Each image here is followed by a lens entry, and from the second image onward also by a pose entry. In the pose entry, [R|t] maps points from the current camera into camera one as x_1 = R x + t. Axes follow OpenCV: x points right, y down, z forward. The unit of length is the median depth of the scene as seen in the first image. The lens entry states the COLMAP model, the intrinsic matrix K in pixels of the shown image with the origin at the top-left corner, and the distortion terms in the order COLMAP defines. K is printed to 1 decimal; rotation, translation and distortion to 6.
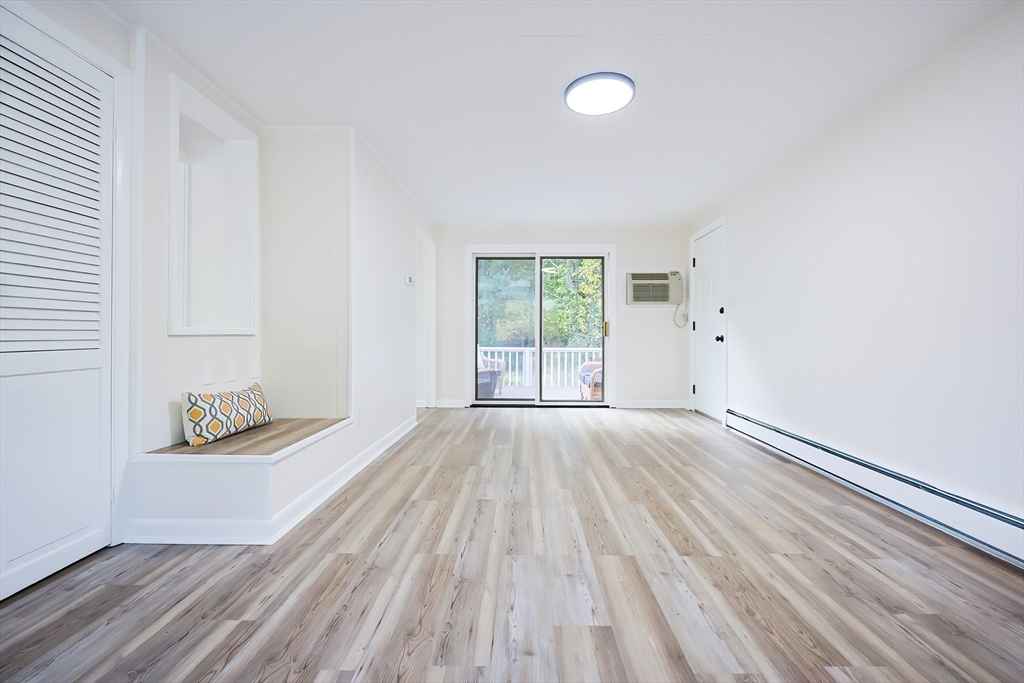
lens RADIAL K [[441.6, 0, 520.8], [0, 441.6, 335.1], [0, 0, 1]] dist [-0.000222, -0.001315]
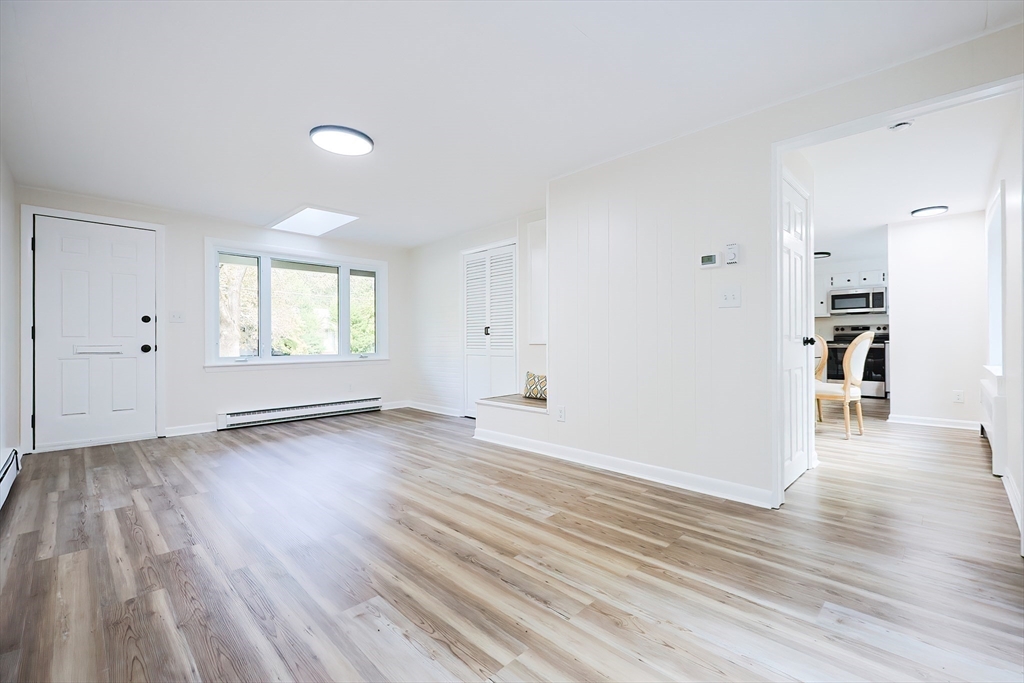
lens RADIAL K [[441.6, 0, 519.1], [0, 441.6, 339.1], [0, 0, 1]] dist [-0.000222, -0.001315]
pose [[-0.696471, 0.001184, -0.717584, 0.671789], [0.003288, 0.999993, -0.001541, -0.017564], [0.717578, -0.003432, -0.696470, 2.090469]]
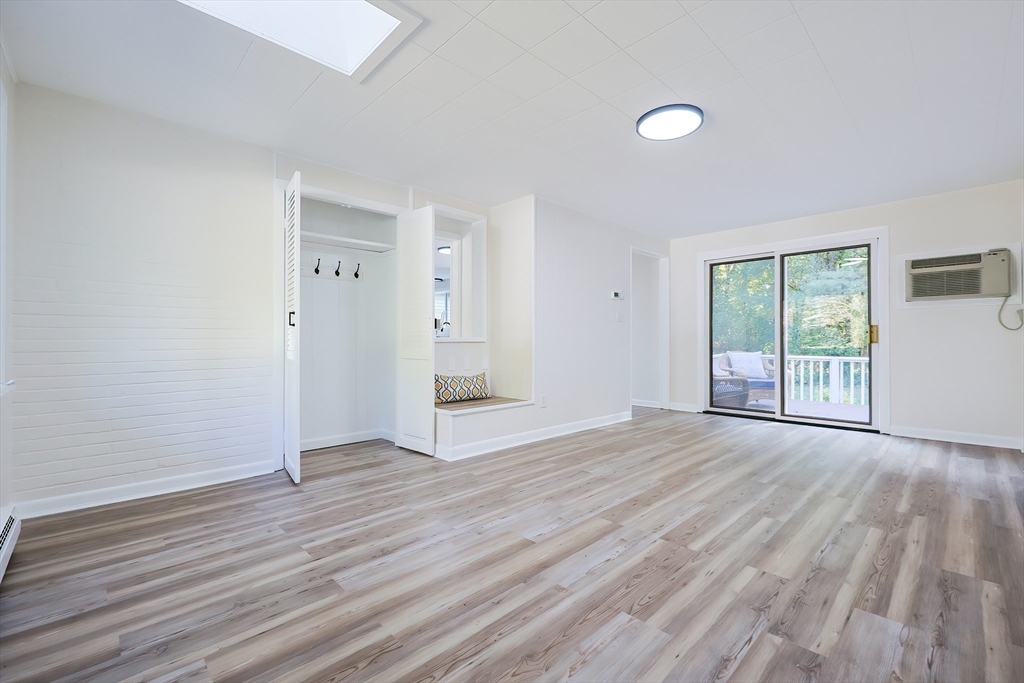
lens RADIAL K [[441.6, 0, 517.0], [0, 441.6, 343.1], [0, 0, 1]] dist [-0.000222, -0.001315]
pose [[0.706573, 0.001795, -0.707638, 0.660886], [0.000783, 0.999994, 0.003319, -0.001757], [0.707640, -0.002900, 0.706568, -0.039199]]
